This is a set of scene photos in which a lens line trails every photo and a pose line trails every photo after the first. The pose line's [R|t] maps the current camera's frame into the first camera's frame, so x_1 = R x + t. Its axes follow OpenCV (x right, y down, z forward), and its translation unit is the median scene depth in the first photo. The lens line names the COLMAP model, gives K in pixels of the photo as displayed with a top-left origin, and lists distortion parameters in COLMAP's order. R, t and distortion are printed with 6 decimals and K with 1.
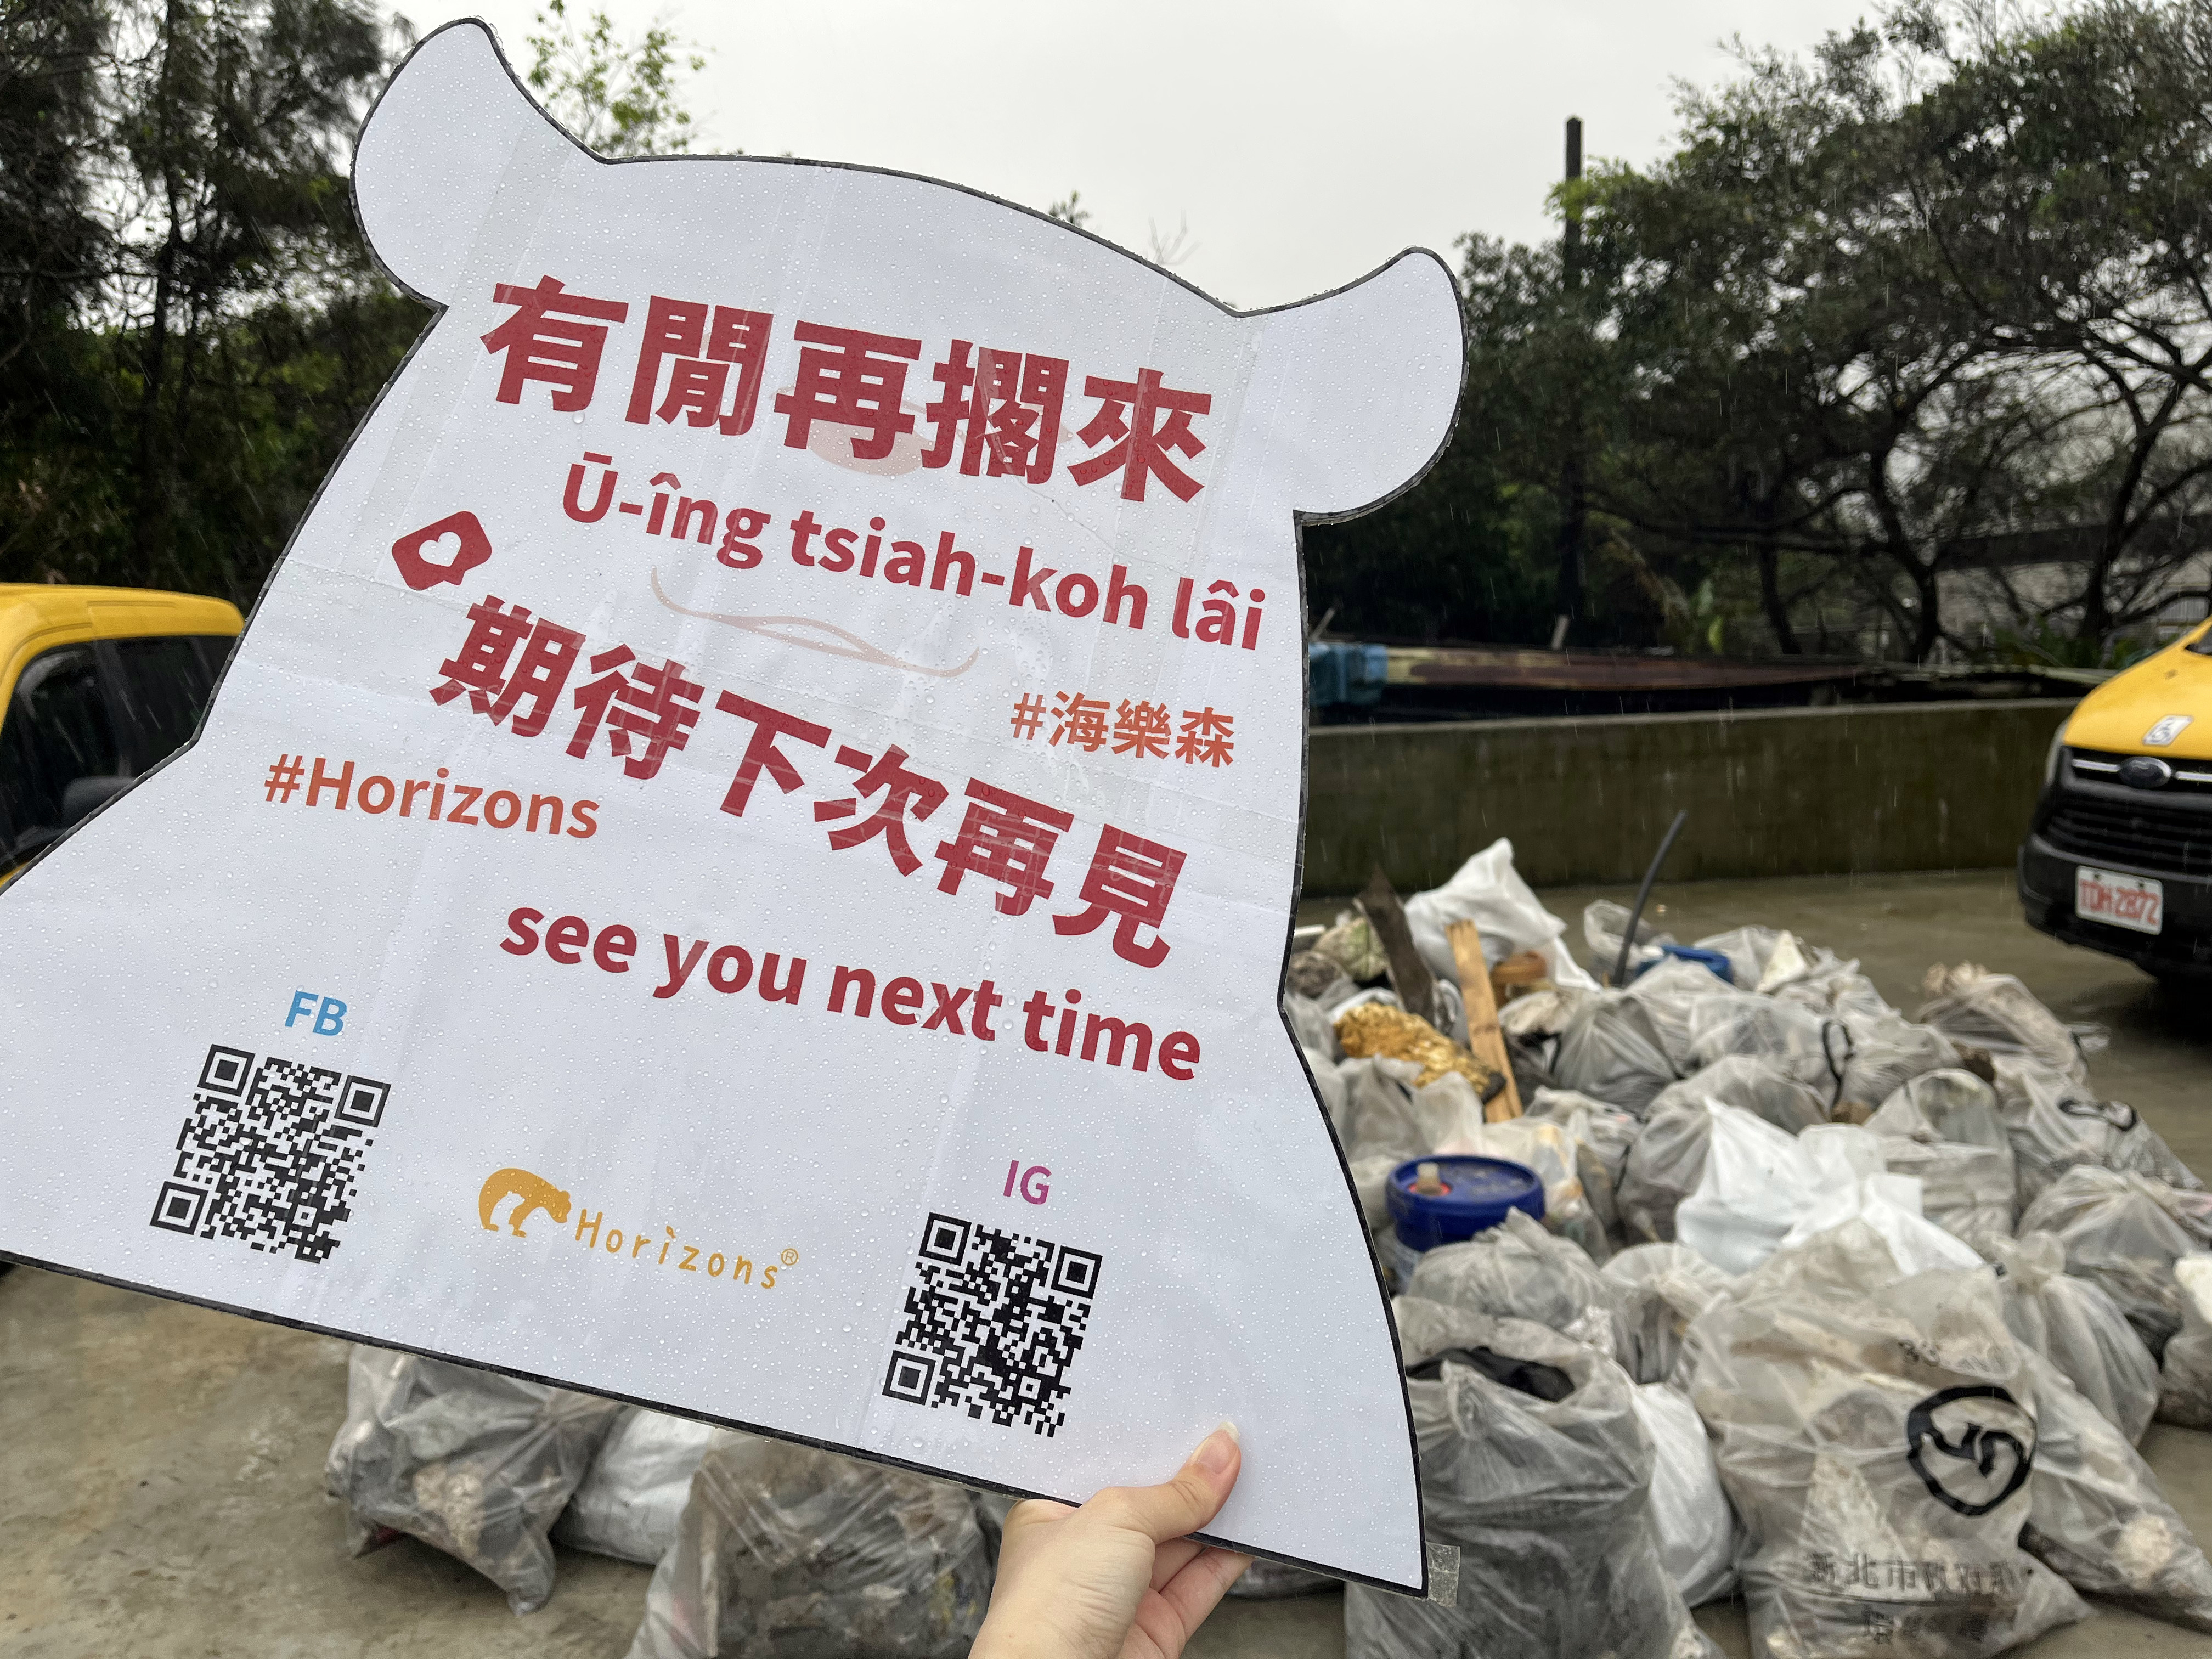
lens RADIAL K [[1674.9, 0, 1105.1], [0, 1674.9, 828.2], [0, 0, 1]] dist [0.000895, 0.000219]
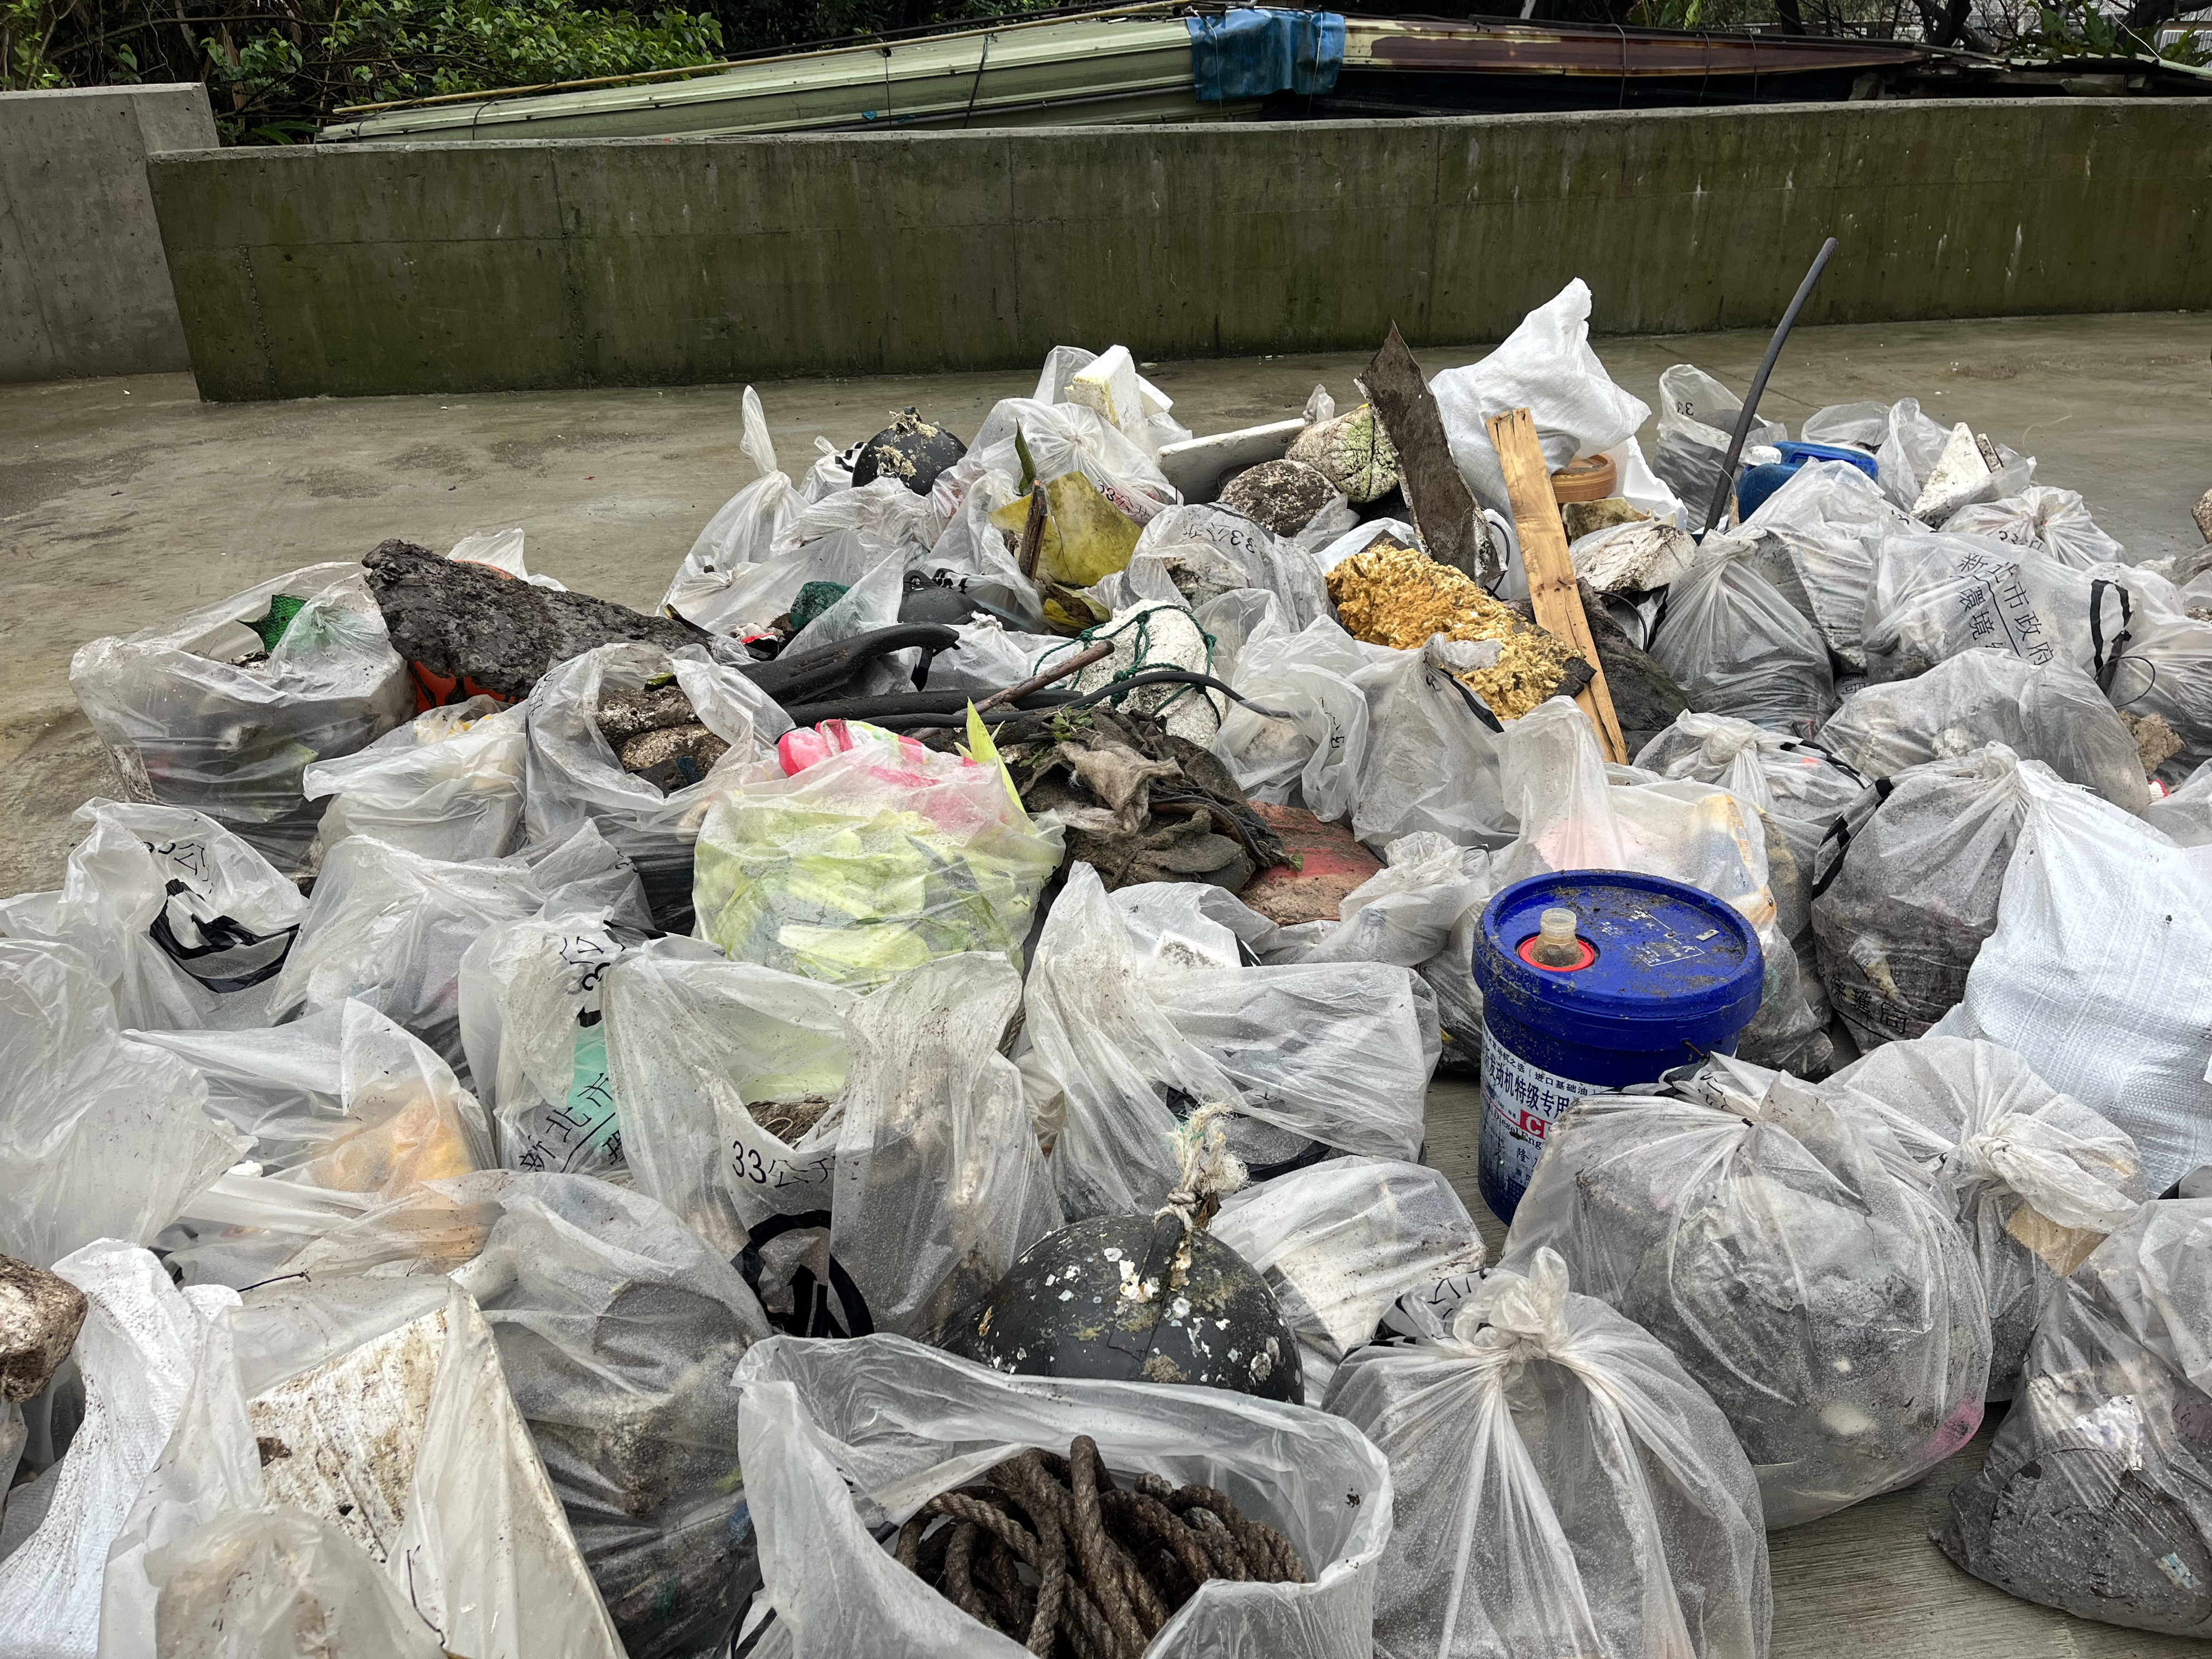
lens RADIAL K [[1626.5, 0, 1099.1], [0, 1626.5, 845.2], [0, 0, 1]] dist [0.003694, -0.000971]
pose [[0.998155, -0.021046, 0.056961, 0.007107], [0.000551, 0.941122, 0.338067, -0.001518], [-0.060722, -0.337412, 0.939397, 0.347892]]
